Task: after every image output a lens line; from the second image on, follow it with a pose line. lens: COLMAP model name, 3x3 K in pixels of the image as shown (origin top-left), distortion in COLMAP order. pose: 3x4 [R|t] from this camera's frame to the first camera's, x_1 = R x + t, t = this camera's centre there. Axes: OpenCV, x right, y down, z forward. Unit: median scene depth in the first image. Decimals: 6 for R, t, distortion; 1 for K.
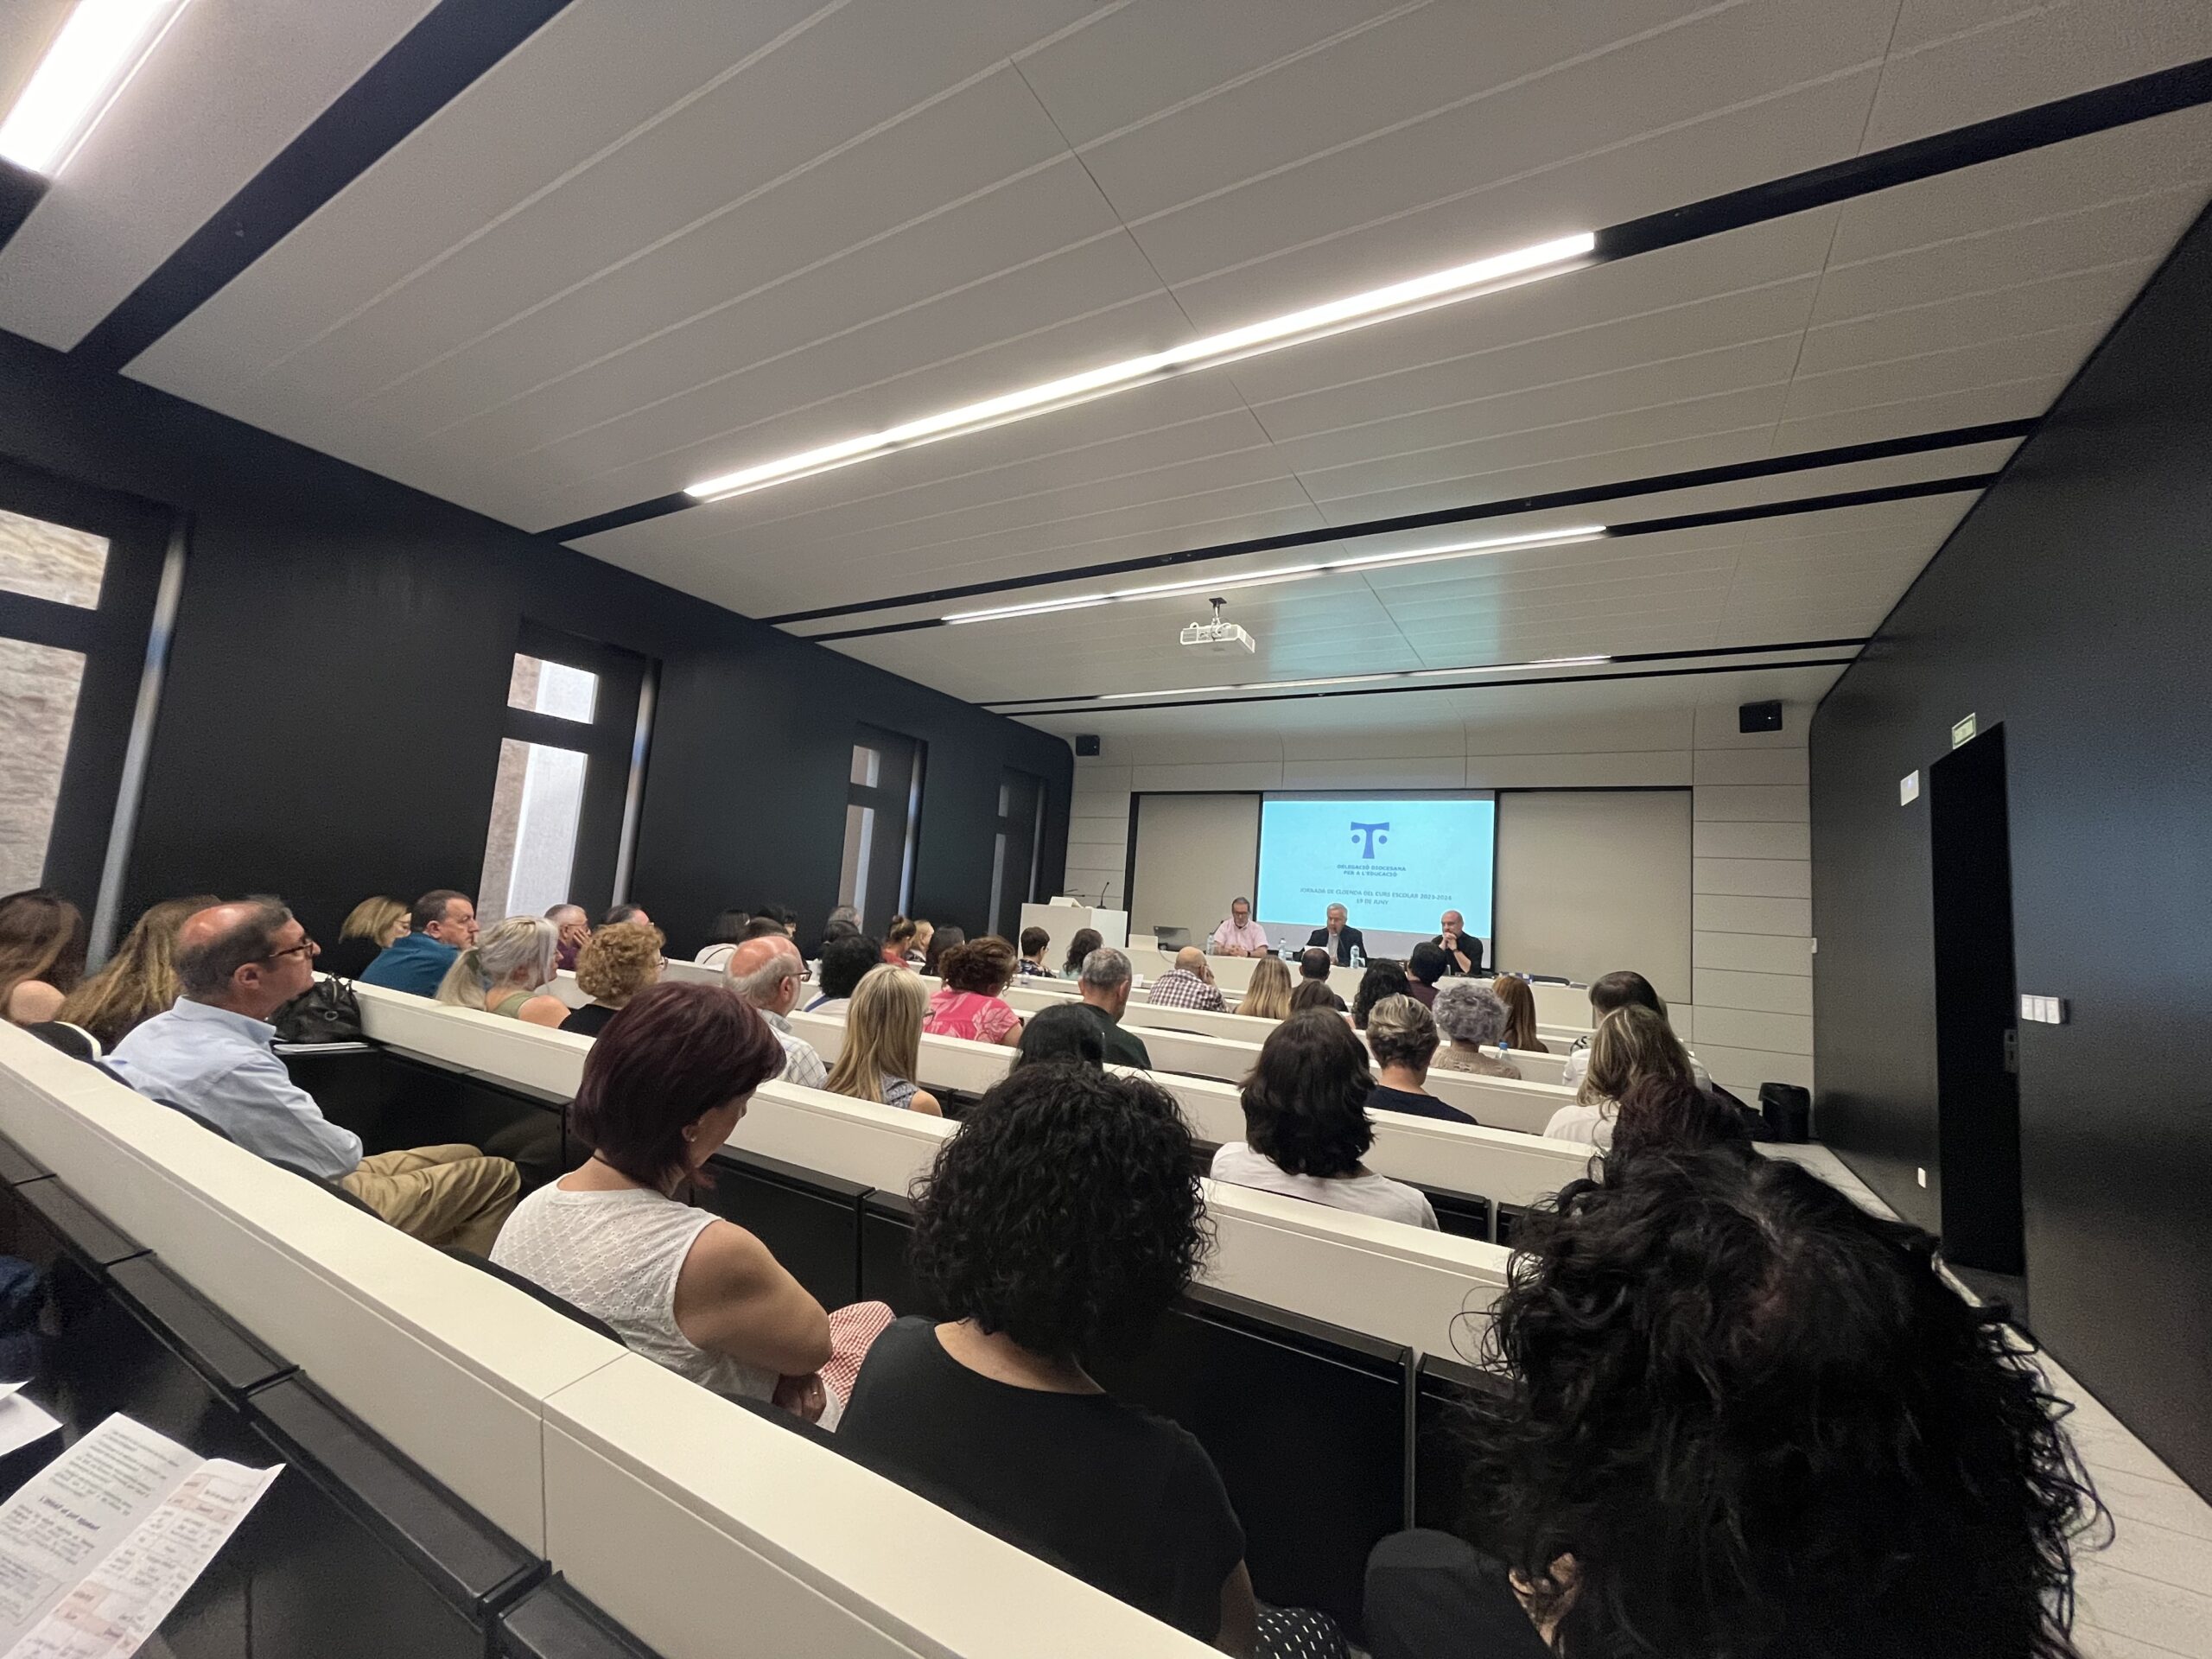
lens RADIAL K [[883.0, 0, 1106.0], [0, 883.0, 829.5], [0, 0, 1]] dist [-0.012030, -0.000010]
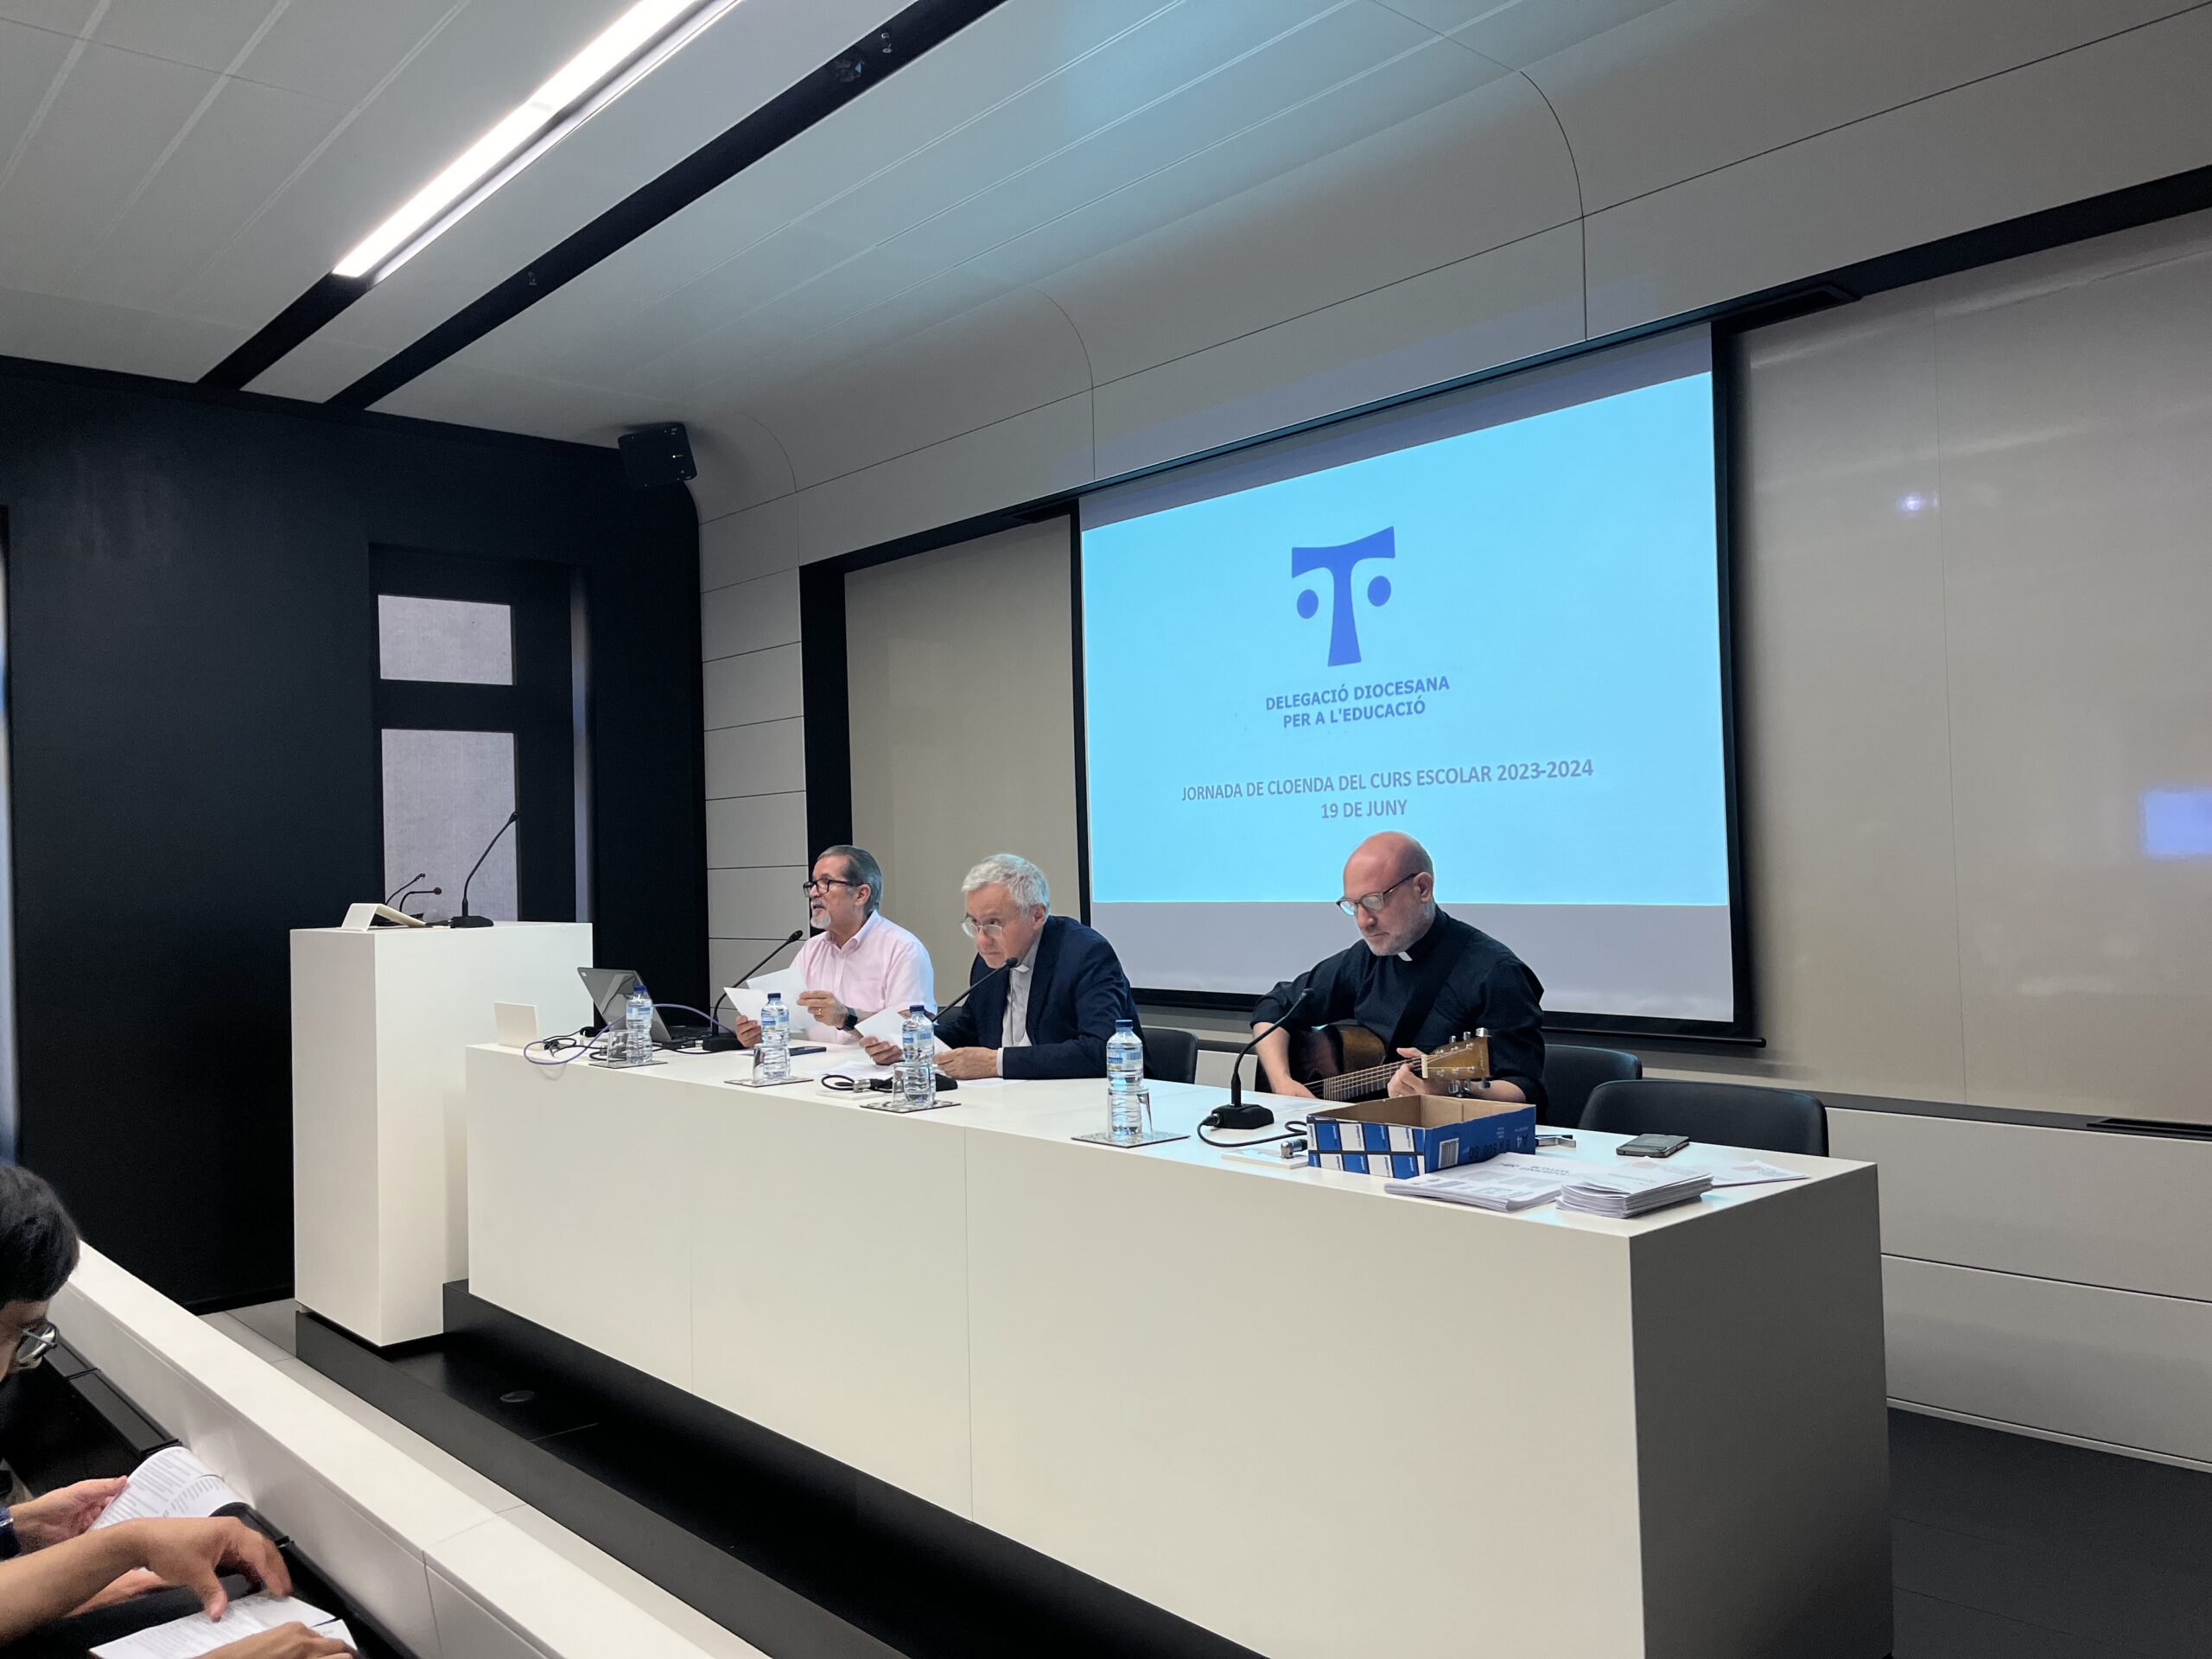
lens RADIAL K [[1673.2, 0, 1105.7], [0, 1673.2, 835.1], [0, 0, 1]] dist [0.056645, -0.071017]
pose [[0.955781, -0.107701, -0.273648, 0.417530], [0.127217, 0.990374, 0.054550, 0.055281], [0.265139, -0.086951, 0.960282, 0.503190]]
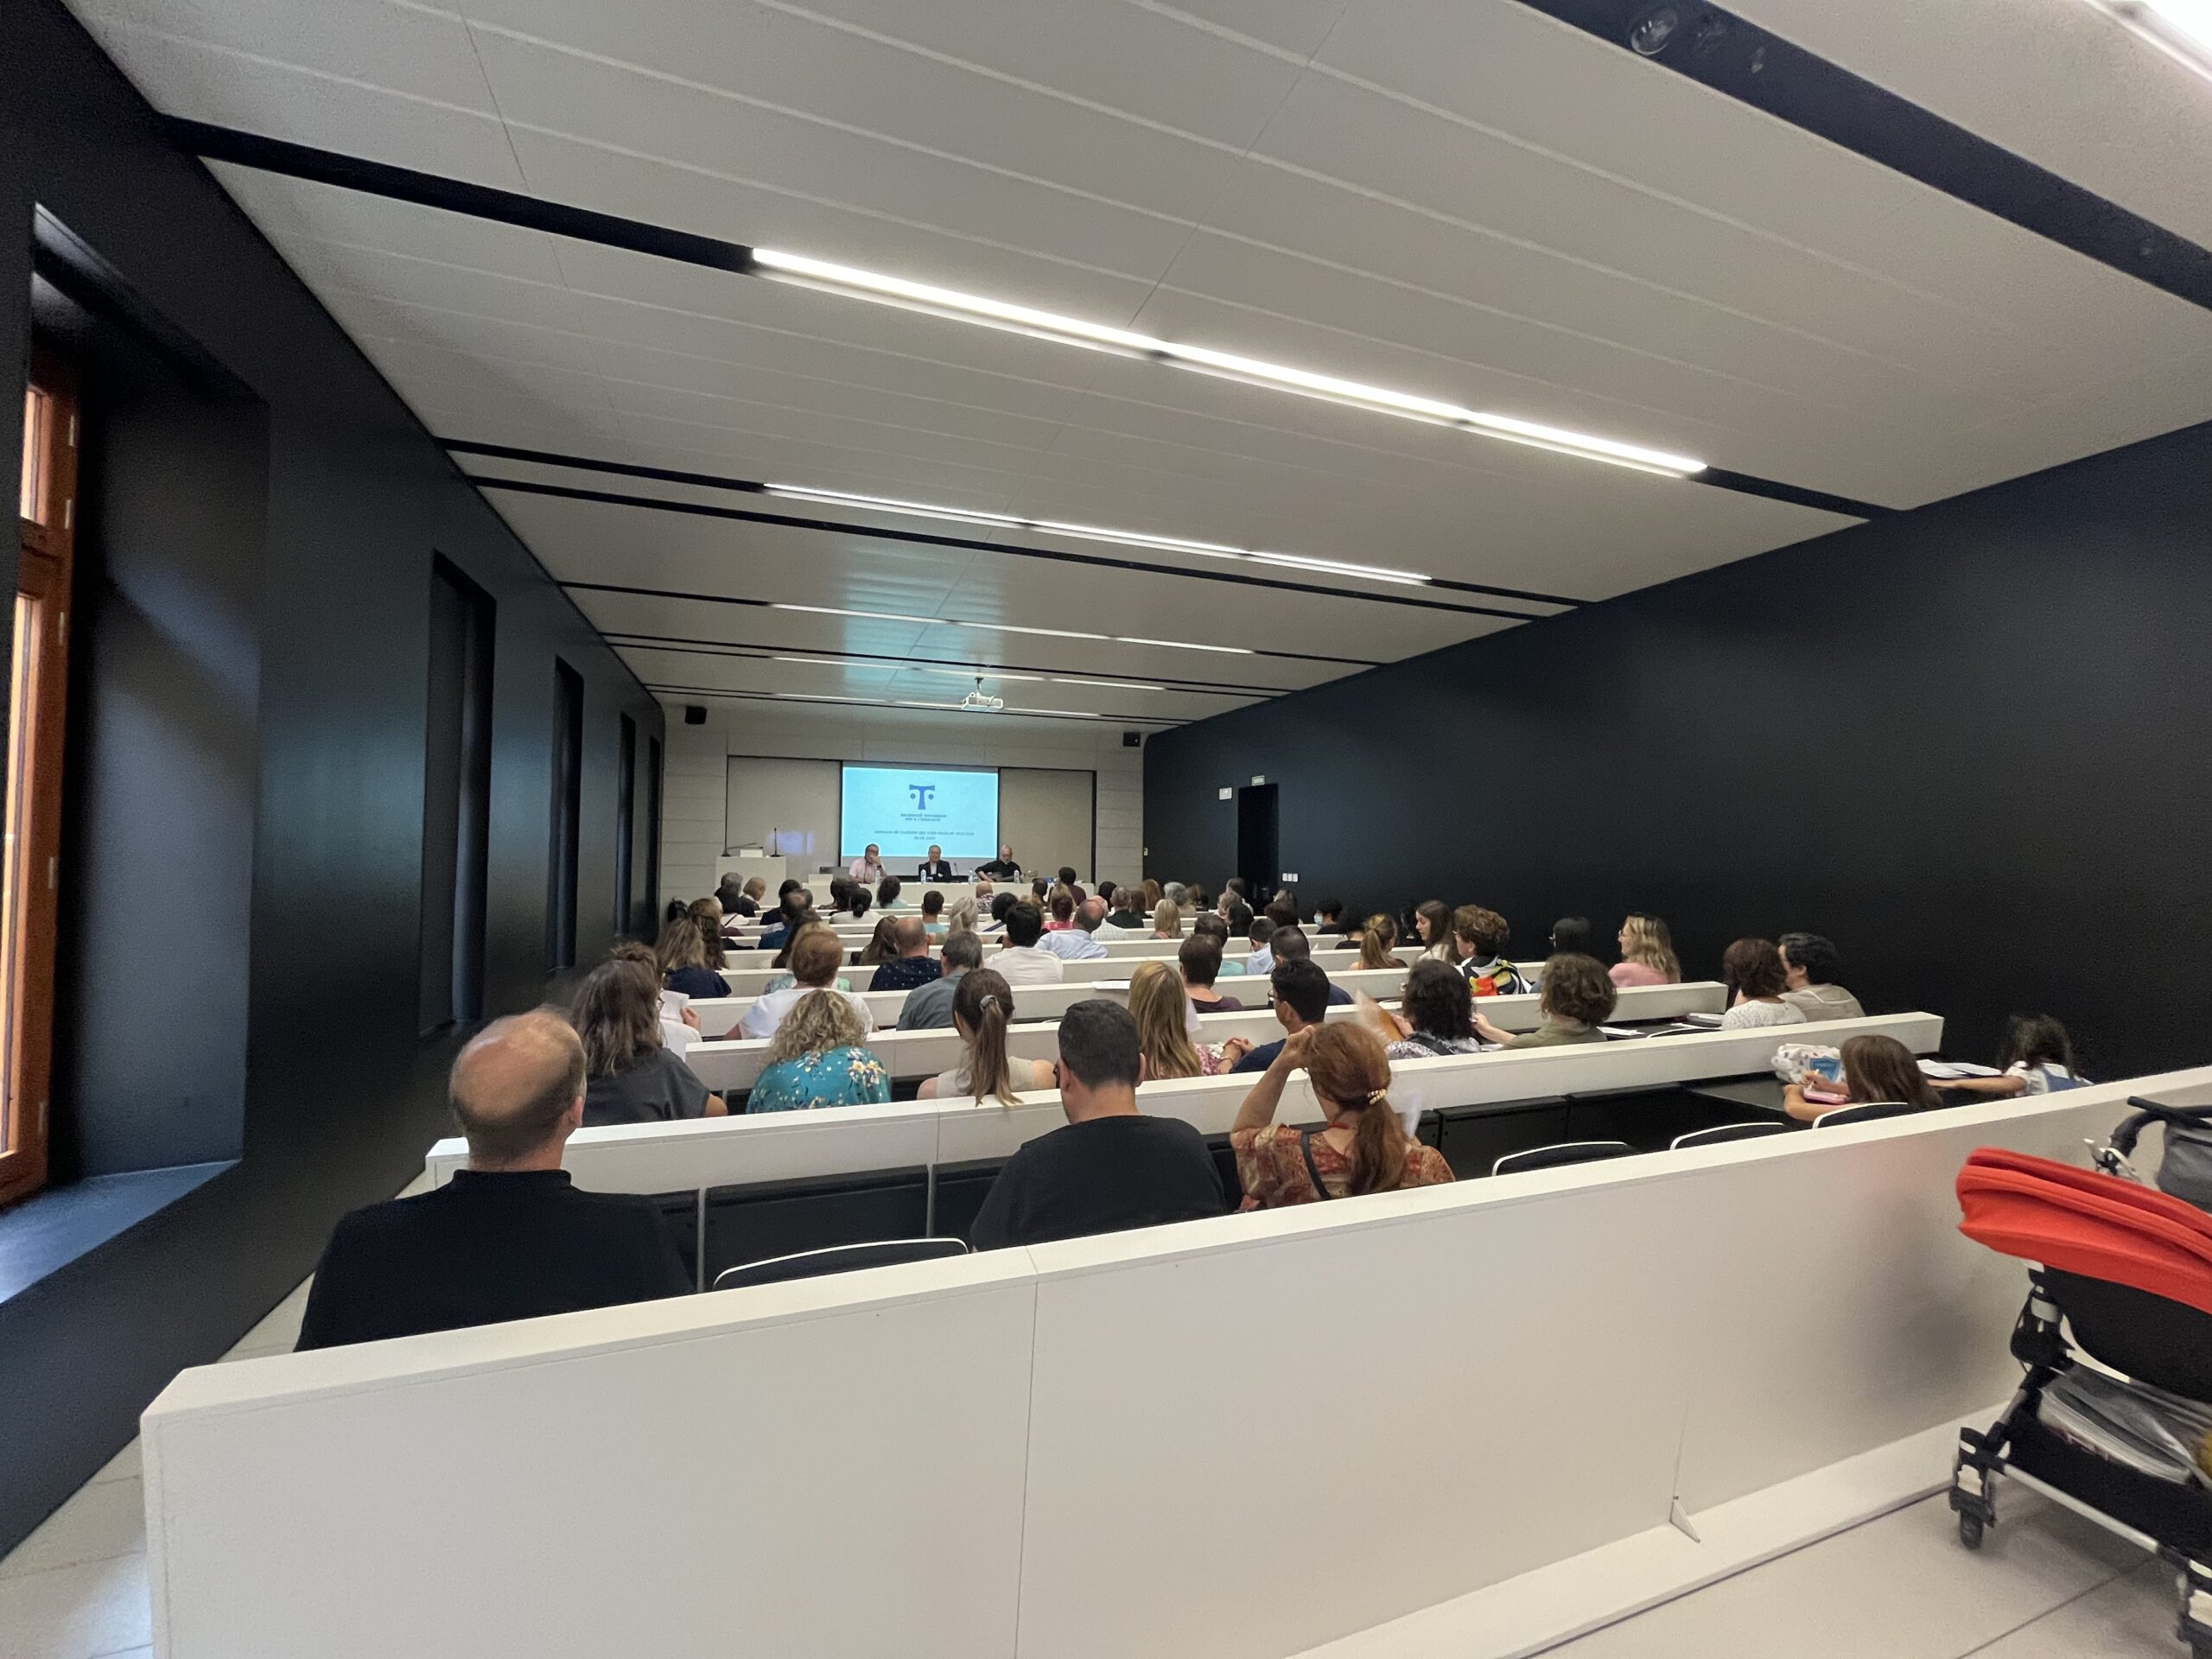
lens RADIAL K [[883.0, 0, 1106.0], [0, 883.0, 829.5], [0, 0, 1]] dist [-0.012030, -0.000010]
pose [[0.639638, -0.048401, 0.767151, -0.737885], [-0.040994, 0.994447, 0.096921, -0.103004], [-0.767582, -0.093443, 0.634102, -0.213752]]
